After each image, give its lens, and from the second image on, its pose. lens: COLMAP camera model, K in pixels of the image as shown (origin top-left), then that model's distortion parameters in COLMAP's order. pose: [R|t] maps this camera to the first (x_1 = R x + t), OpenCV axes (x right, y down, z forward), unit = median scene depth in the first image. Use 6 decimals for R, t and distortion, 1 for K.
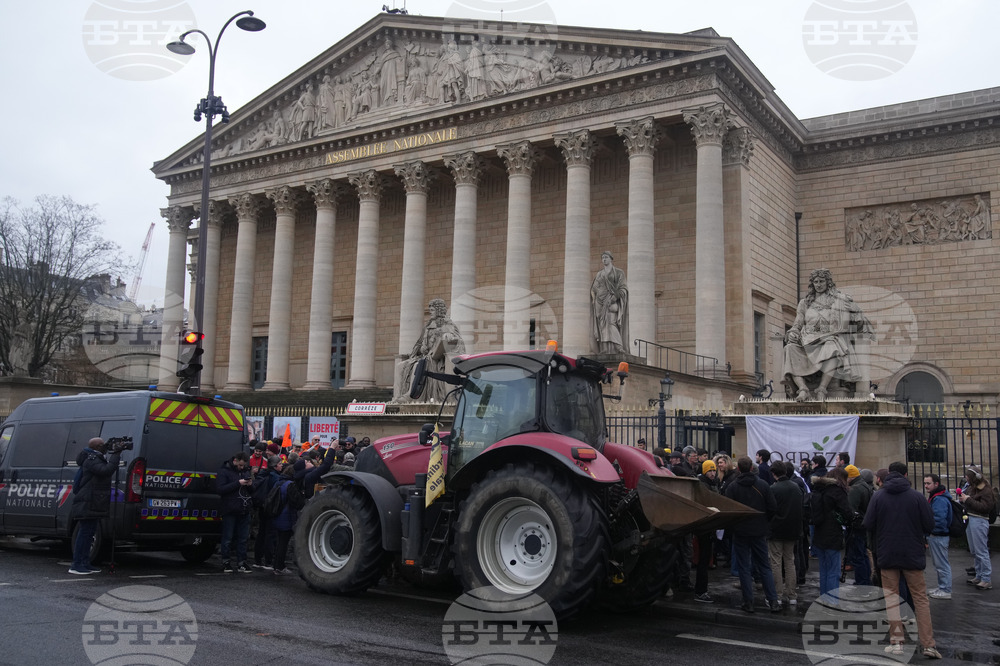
lens RADIAL K [[892.0, 0, 544.9], [0, 892.0, 335.0], [0, 0, 1]] dist [-0.034537, 0.004879]
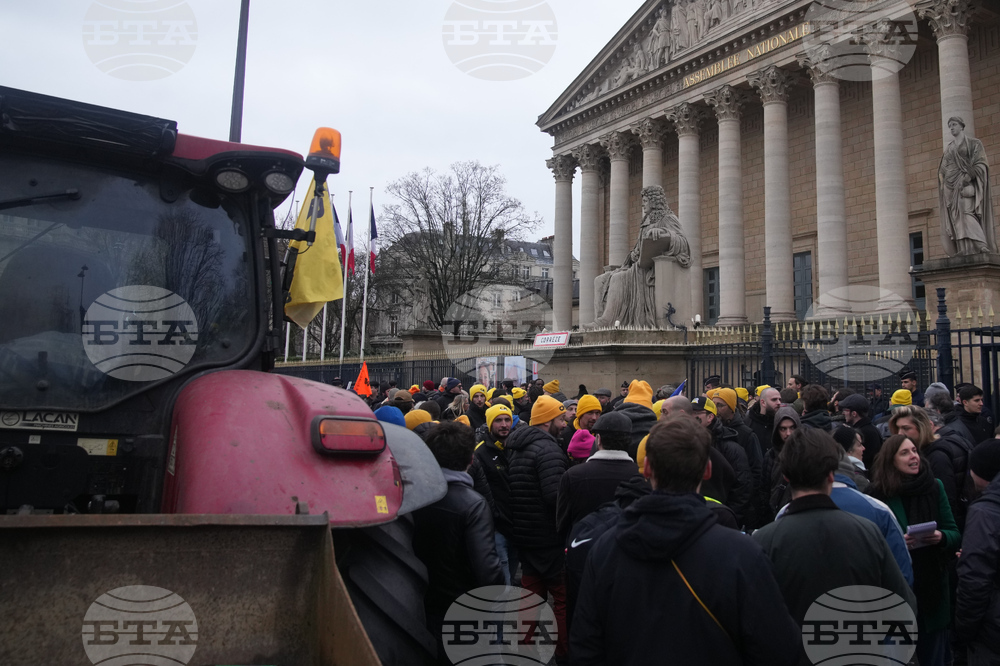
lens RADIAL K [[864.1, 0, 641.0], [0, 864.1, 256.5], [0, 0, 1]] dist [-0.132867, 0.160547]
pose [[0.910913, -0.077748, -0.405206, 0.070816], [0.065702, 0.996887, -0.043577, 0.022261], [0.407333, 0.013072, 0.913186, 0.170257]]
